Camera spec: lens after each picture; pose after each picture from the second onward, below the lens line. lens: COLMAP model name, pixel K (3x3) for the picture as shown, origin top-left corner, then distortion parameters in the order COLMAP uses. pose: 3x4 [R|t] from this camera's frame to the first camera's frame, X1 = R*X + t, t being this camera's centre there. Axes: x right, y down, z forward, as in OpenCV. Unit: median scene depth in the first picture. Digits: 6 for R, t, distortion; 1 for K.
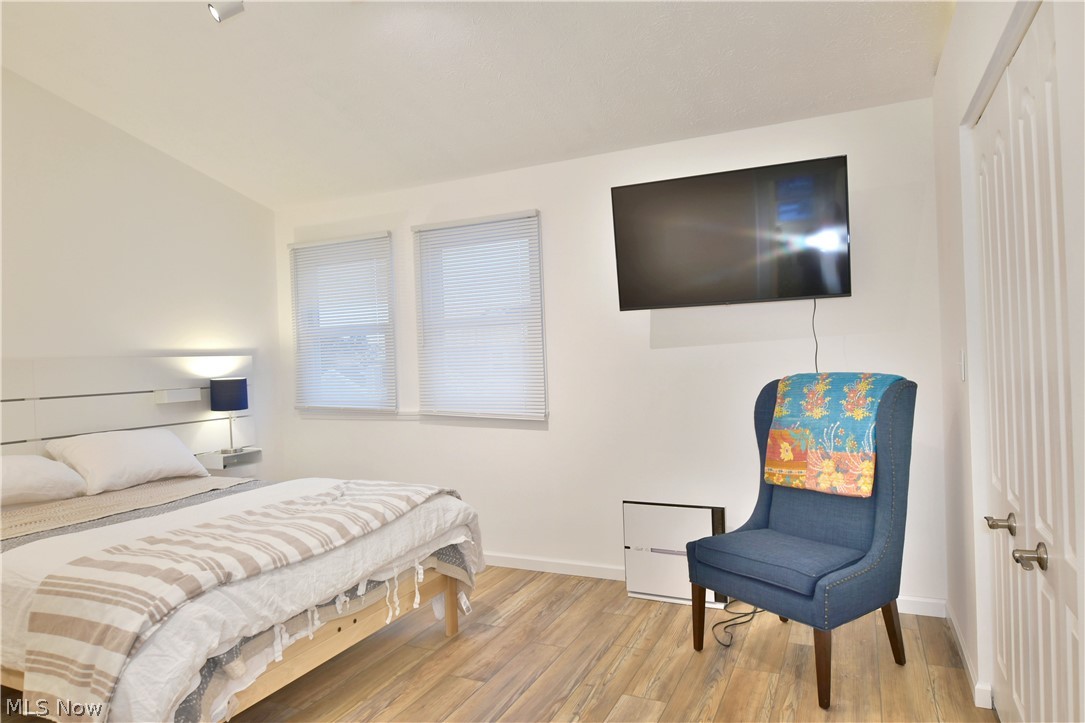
lens RADIAL K [[658.1, 0, 542.4], [0, 658.1, 363.2], [0, 0, 1]] dist [-0.008339, -0.006077]
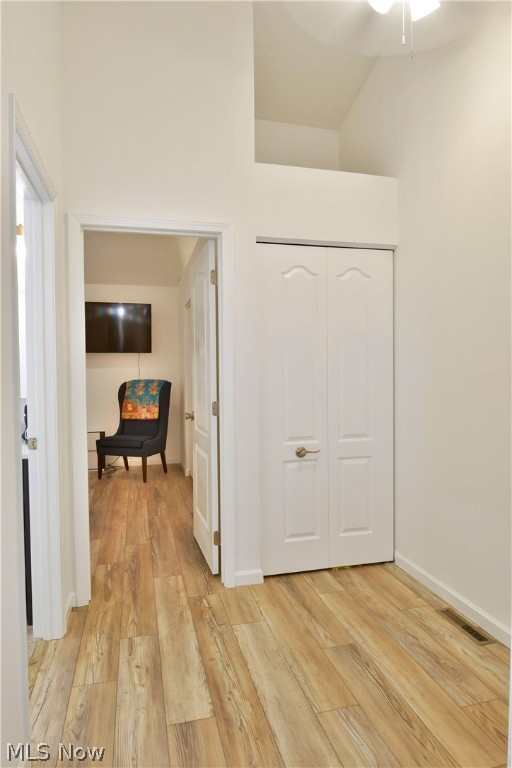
lens RADIAL K [[465.8, 0, 256.0], [0, 465.8, 384.0], [0, 0, 1]] dist [-0.008339, -0.006077]
pose [[0.768454, 0.011252, 0.639806, -0.508342], [-0.015165, 0.999885, 0.000630, 0.026817], [-0.639725, -0.010187, 0.768536, -0.908007]]
